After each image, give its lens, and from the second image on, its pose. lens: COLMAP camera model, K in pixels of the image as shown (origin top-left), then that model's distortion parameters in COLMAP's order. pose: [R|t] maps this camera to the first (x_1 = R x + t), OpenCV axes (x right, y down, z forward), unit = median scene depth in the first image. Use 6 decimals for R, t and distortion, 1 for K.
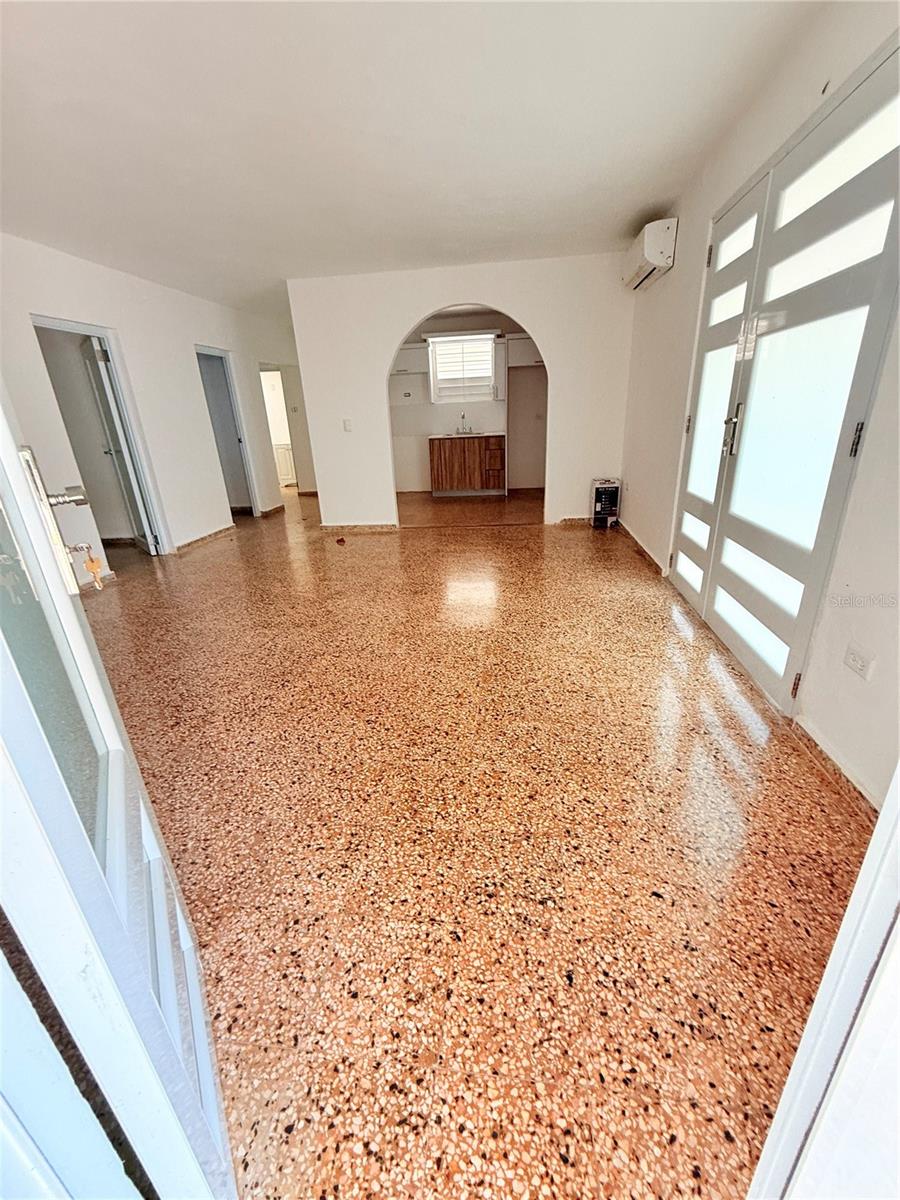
lens RADIAL K [[481.4, 0, 449.3], [0, 481.4, 596.6], [0, 0, 1]] dist [-0.001620, 0.000640]
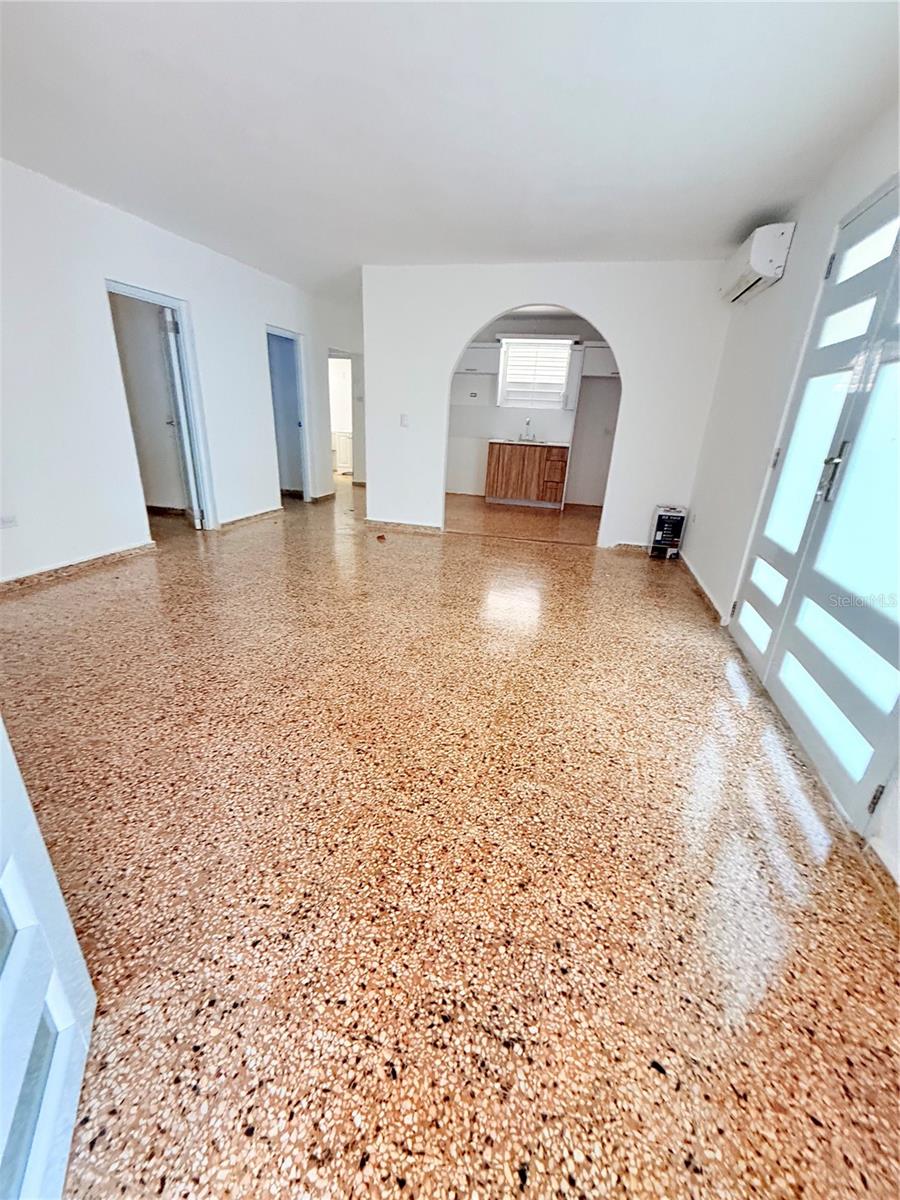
lens RADIAL K [[481.4, 0, 449.2], [0, 481.4, 595.8], [0, 0, 1]] dist [-0.001620, 0.000640]
pose [[0.986194, 0.135102, -0.095757, 0.032742], [-0.135422, 0.990783, 0.003182, -0.037954], [0.095304, 0.009829, 0.995400, 0.086406]]
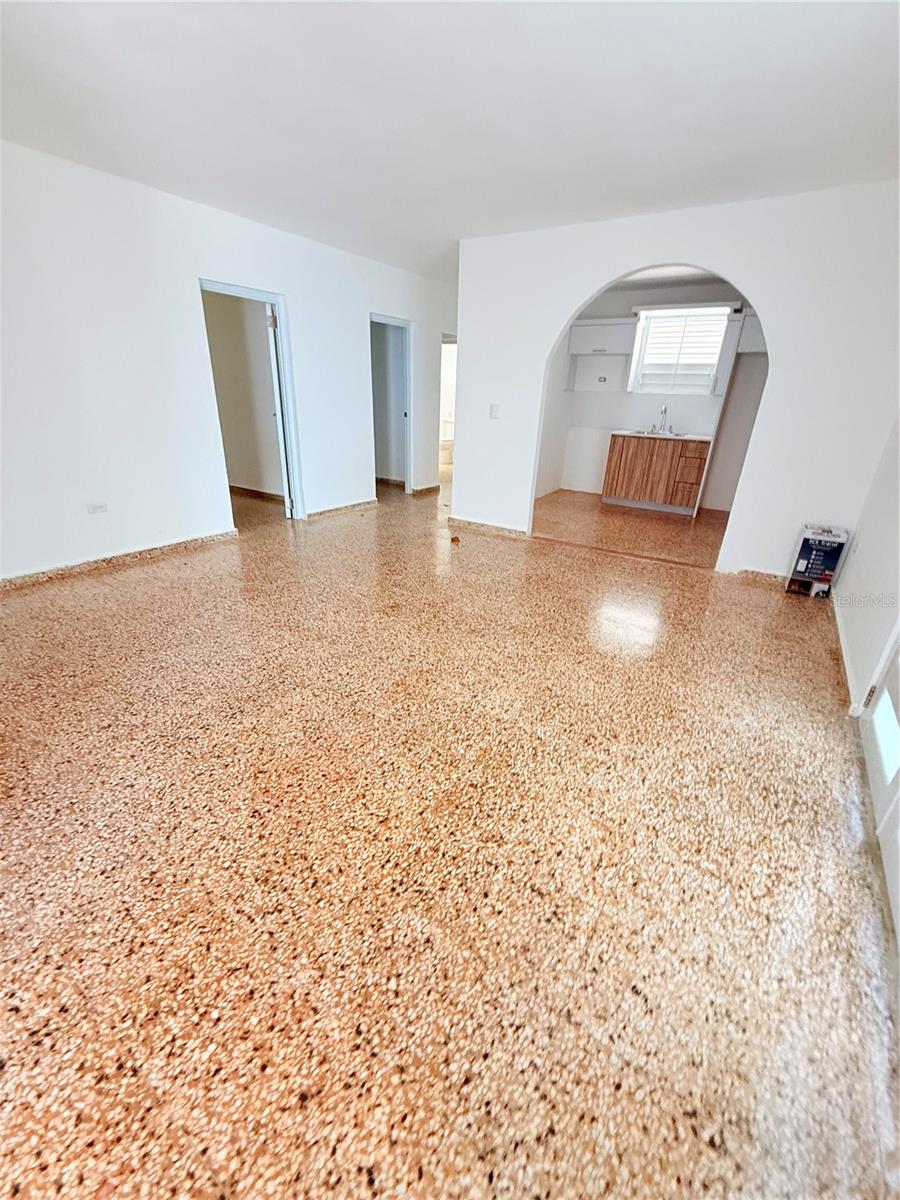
lens RADIAL K [[481.4, 0, 446.3], [0, 481.4, 598.2], [0, 0, 1]] dist [-0.001620, 0.000640]
pose [[0.892814, 0.245113, -0.377894, 0.226193], [-0.228237, 0.969474, 0.089595, -0.153596], [0.388319, 0.006258, 0.921504, 0.294544]]
